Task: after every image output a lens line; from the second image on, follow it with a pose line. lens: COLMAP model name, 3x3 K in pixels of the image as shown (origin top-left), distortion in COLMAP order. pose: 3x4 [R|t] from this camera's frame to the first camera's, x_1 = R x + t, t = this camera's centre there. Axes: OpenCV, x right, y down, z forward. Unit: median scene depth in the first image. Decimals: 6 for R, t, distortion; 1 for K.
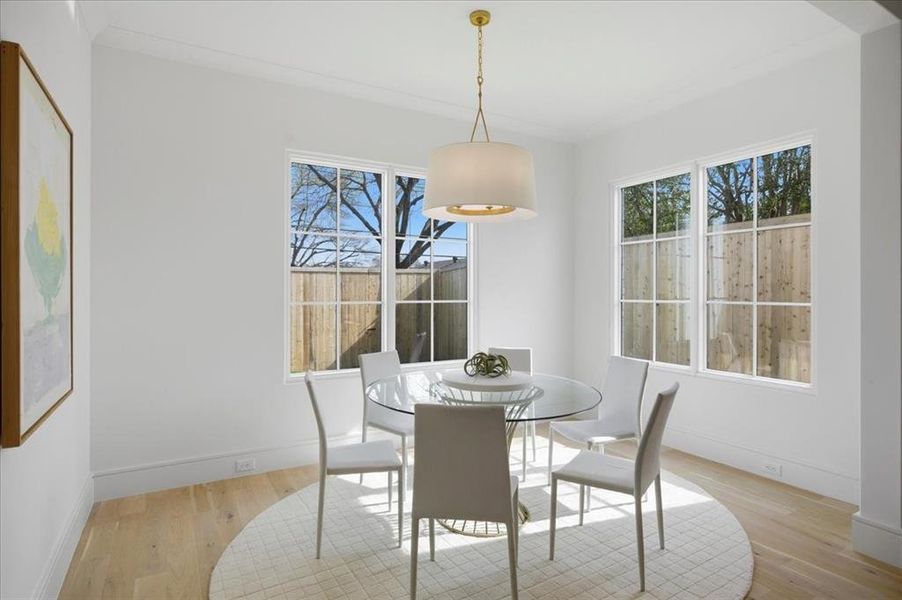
lens RADIAL K [[482.9, 0, 452.7], [0, 482.9, 300.4], [0, 0, 1]] dist [-0.015103, 0.003915]
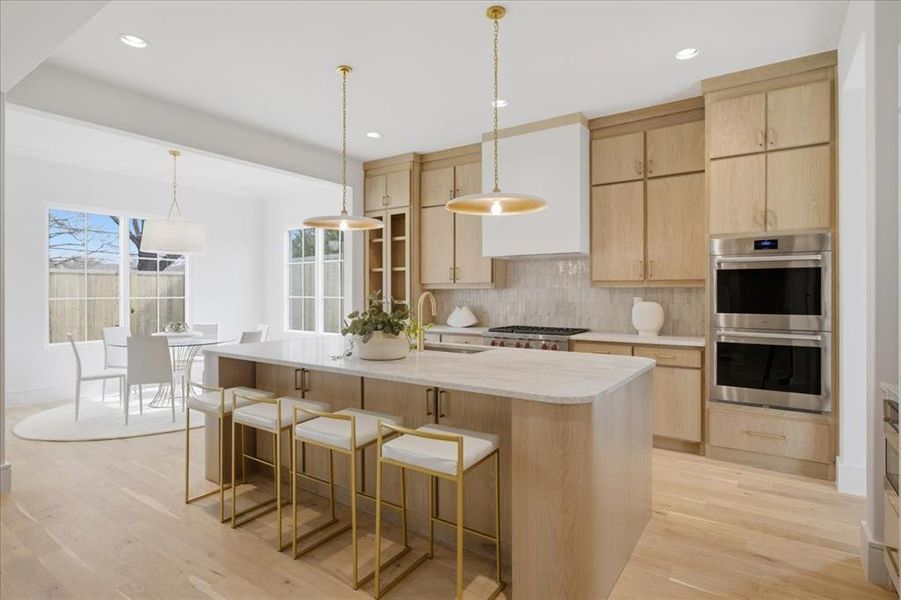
lens RADIAL K [[482.3, 0, 453.8], [0, 482.3, 298.3], [0, 0, 1]] dist [-0.015103, 0.003915]
pose [[0.908633, -0.006905, 0.417538, 0.191987], [0.008011, 0.999968, -0.000896, 0.014138], [-0.417518, 0.004159, 0.908659, -0.884818]]
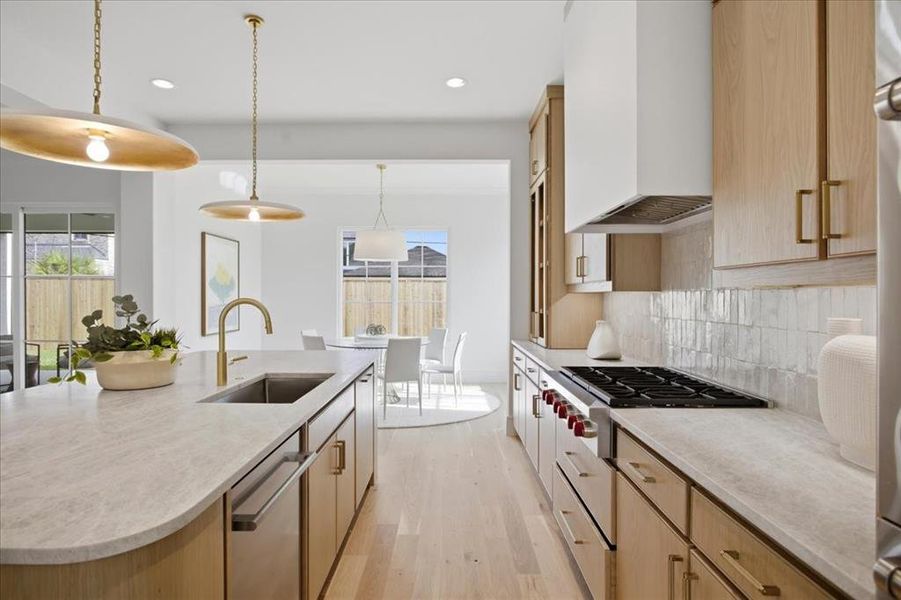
lens RADIAL K [[482.3, 0, 450.5], [0, 482.3, 298.6], [0, 0, 1]] dist [-0.015103, 0.003915]
pose [[0.862731, -0.002273, -0.505657, 0.977773], [-0.002188, 0.999964, -0.008229, 0.006598], [0.505658, 0.008205, 0.862695, -0.469164]]
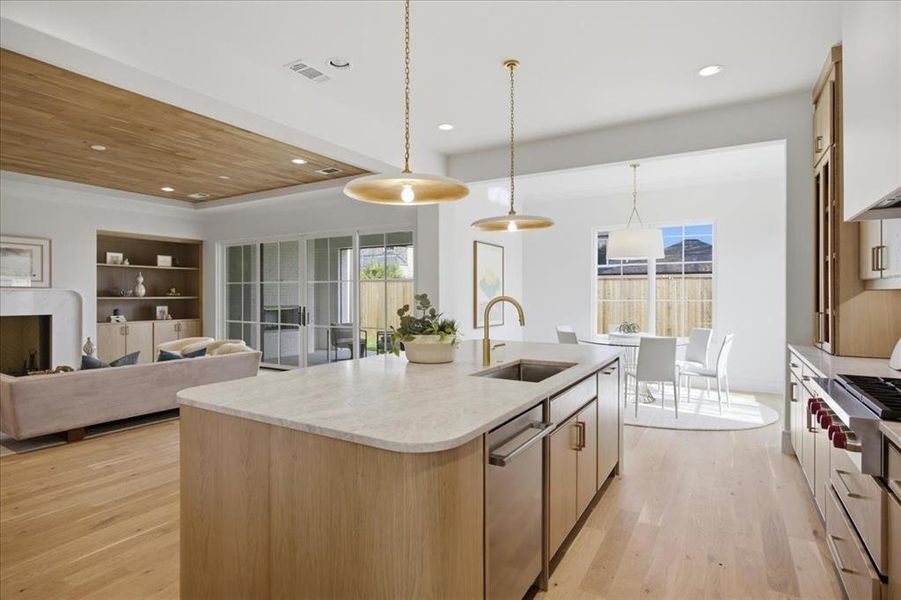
lens RADIAL K [[482.3, 0, 447.5], [0, 482.3, 296.5], [0, 0, 1]] dist [-0.015103, 0.003915]
pose [[0.484039, -0.002606, -0.875043, 1.057654], [-0.006868, 0.999953, -0.006777, 0.007665], [0.875020, 0.009290, 0.483998, -0.514297]]
